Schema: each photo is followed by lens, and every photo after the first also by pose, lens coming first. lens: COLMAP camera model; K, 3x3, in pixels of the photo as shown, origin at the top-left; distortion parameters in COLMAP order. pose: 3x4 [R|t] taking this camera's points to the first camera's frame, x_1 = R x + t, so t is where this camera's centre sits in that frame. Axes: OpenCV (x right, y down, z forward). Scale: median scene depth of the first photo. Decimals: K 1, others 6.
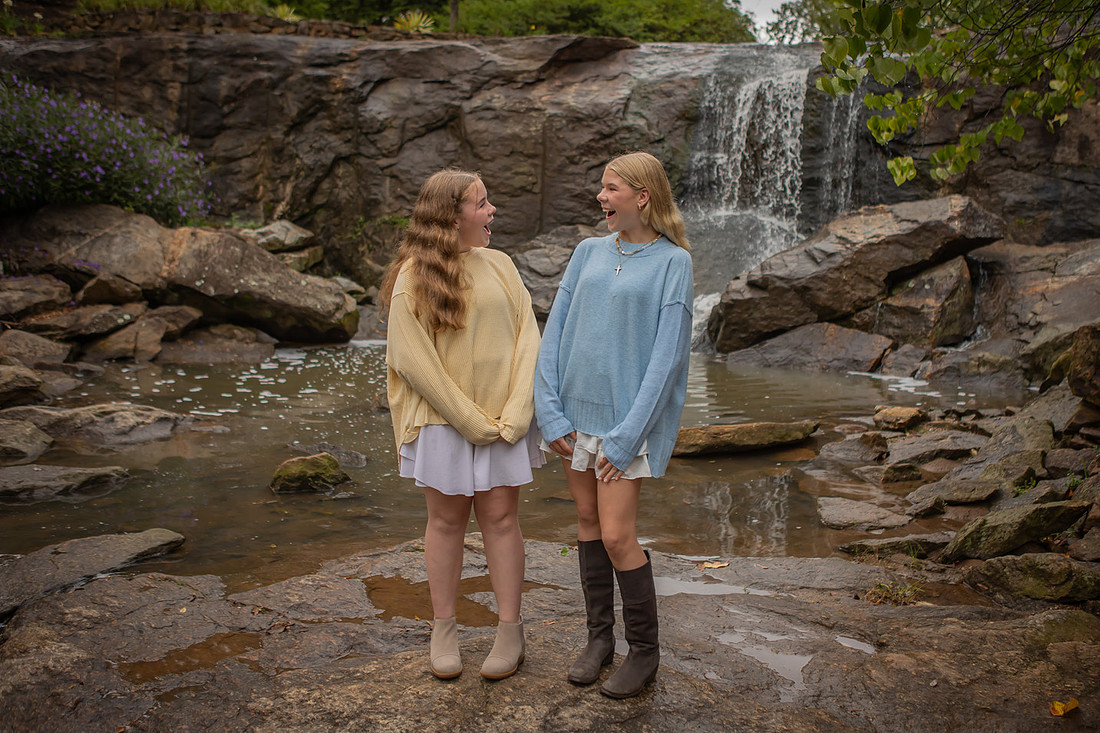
lens RADIAL K [[1041.9, 0, 613.9], [0, 1041.9, 325.7], [0, 0, 1]] dist [-0.104218, 0.142010]
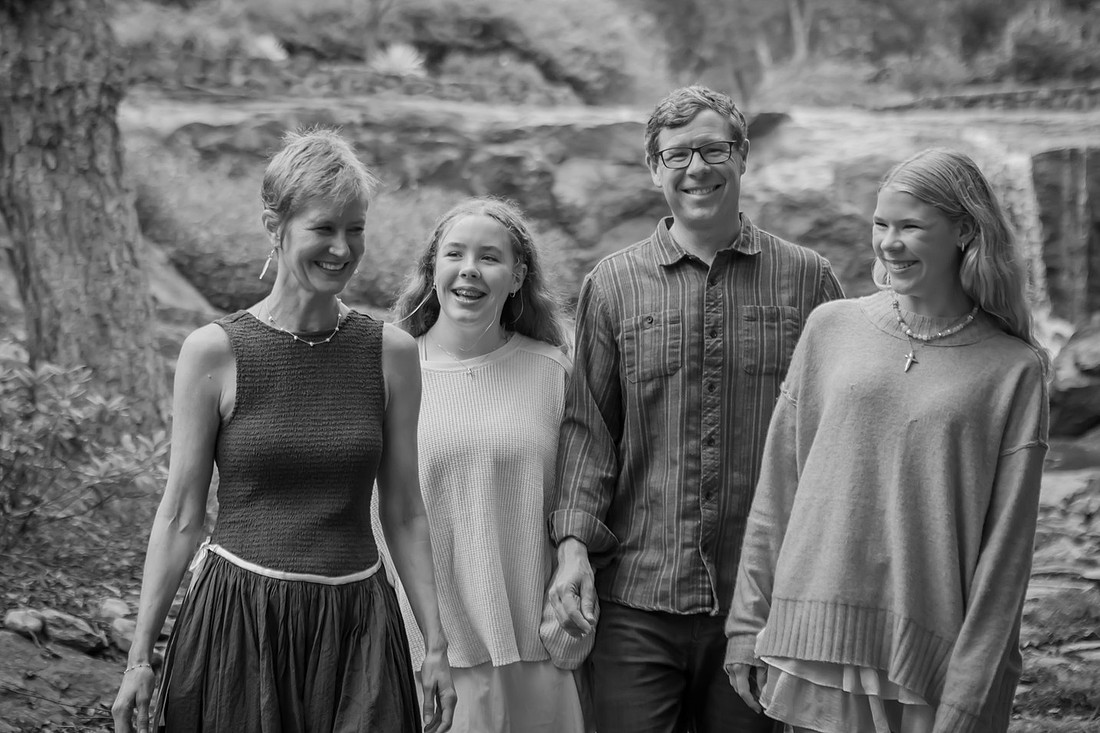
lens RADIAL K [[2436.3, 0, 523.8], [0, 2436.3, 317.7], [0, 0, 1]] dist [0.247392, 0.071928]
pose [[0.919886, -0.024122, 0.391444, -1.114634], [0.061416, 0.994652, -0.083033, 0.063611], [-0.387348, 0.100422, 0.916448, -0.888329]]
